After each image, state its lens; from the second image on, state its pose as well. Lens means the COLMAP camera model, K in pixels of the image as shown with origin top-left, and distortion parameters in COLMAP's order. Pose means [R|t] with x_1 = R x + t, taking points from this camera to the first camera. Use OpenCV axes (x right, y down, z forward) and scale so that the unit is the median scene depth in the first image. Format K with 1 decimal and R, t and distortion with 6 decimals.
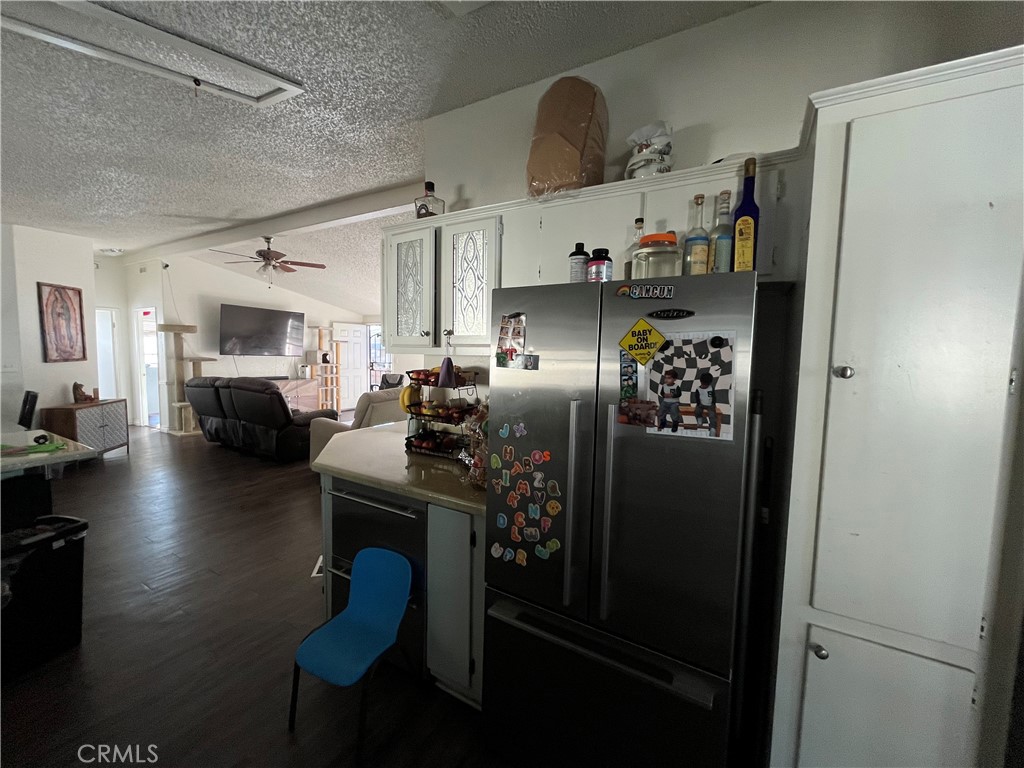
lens RADIAL K [[410.8, 0, 509.4], [0, 410.8, 382.3], [0, 0, 1]] dist [-0.002850, -0.000381]
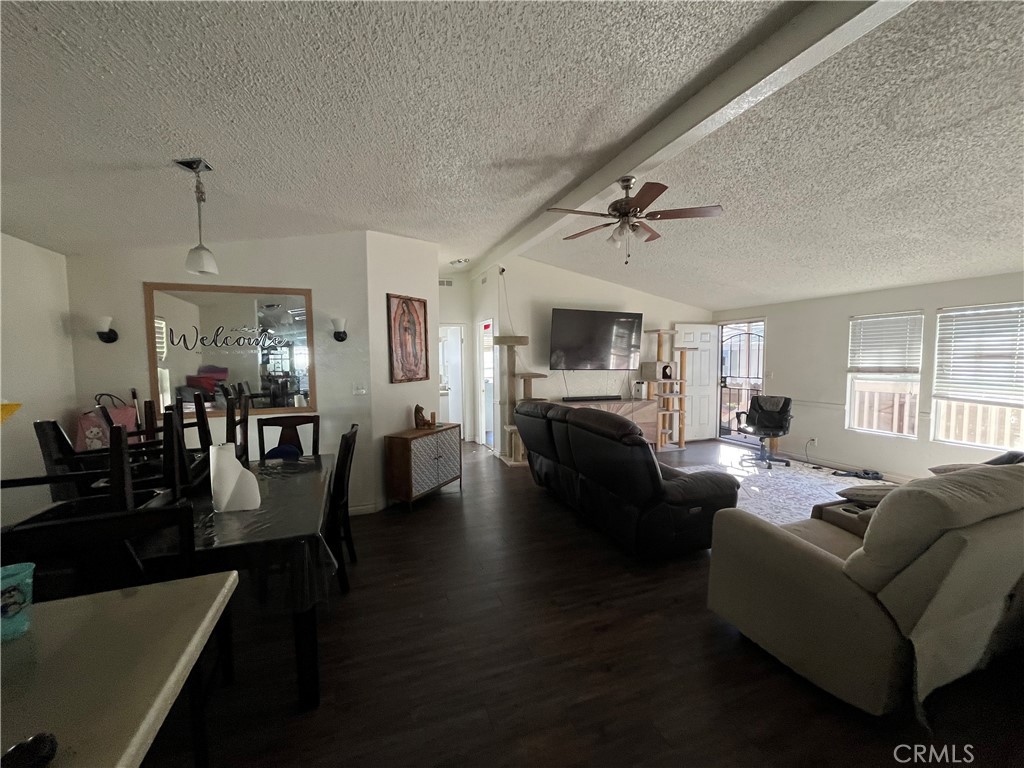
lens RADIAL K [[410.8, 0, 509.4], [0, 410.8, 382.3], [0, 0, 1]] dist [-0.002850, -0.000381]
pose [[0.767684, 0.011313, -0.640729, -0.250015], [-0.025233, 0.999602, -0.012584, -0.031417], [0.640332, 0.025828, 0.767664, 0.328160]]
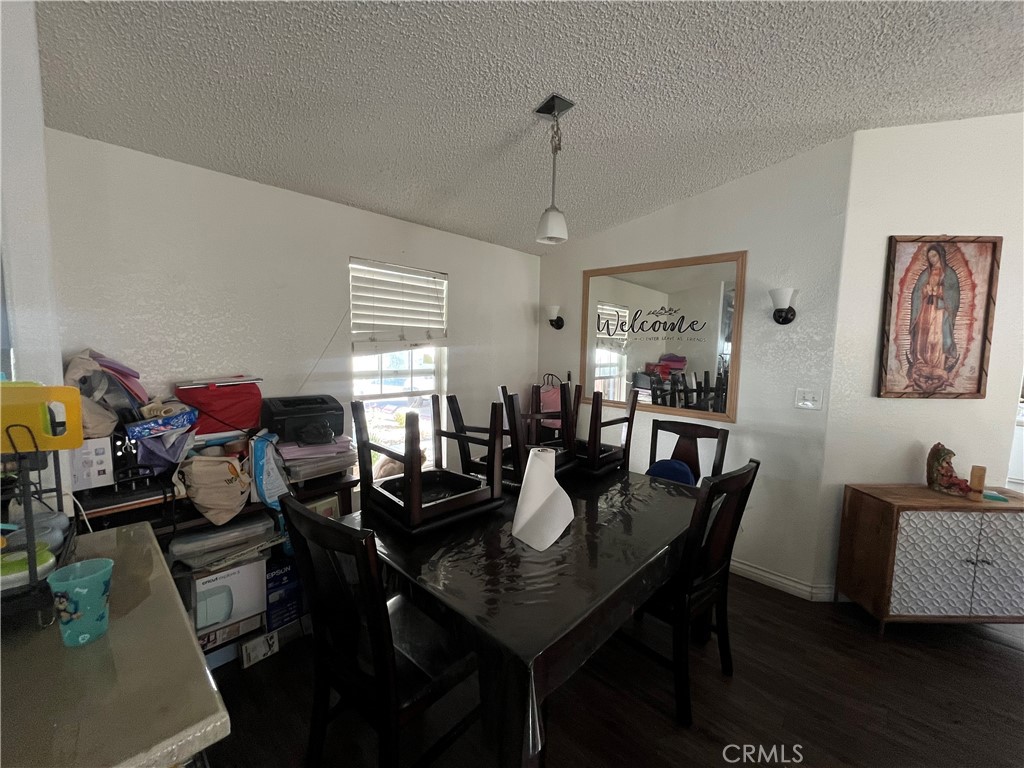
lens RADIAL K [[410.8, 0, 509.4], [0, 410.8, 382.3], [0, 0, 1]] dist [-0.002850, -0.000381]
pose [[-0.238214, 0.062291, -0.969213, -0.368888], [-0.104026, 0.990564, 0.089231, -0.043897], [0.965625, 0.122079, -0.229487, 0.463747]]
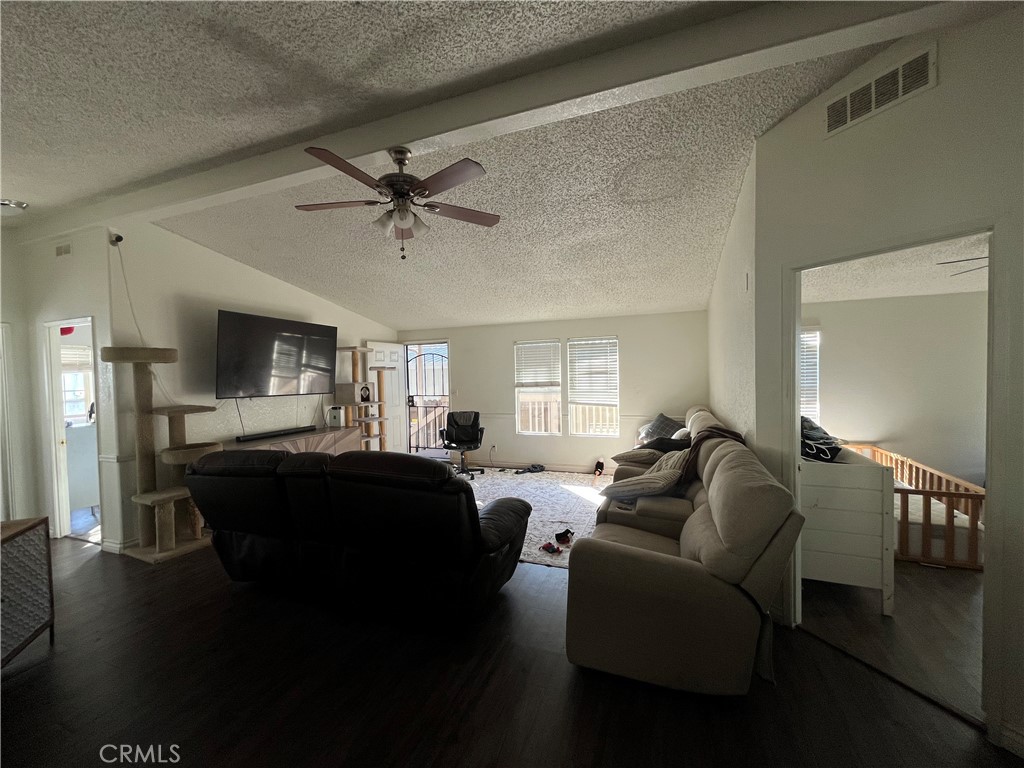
lens RADIAL K [[410.8, 0, 509.4], [0, 410.8, 382.3], [0, 0, 1]] dist [-0.002850, -0.000381]
pose [[0.987265, -0.048054, 0.151652, -0.414354], [0.055968, 0.997261, -0.048353, -0.042706], [-0.148913, 0.056225, 0.987251, 0.399665]]
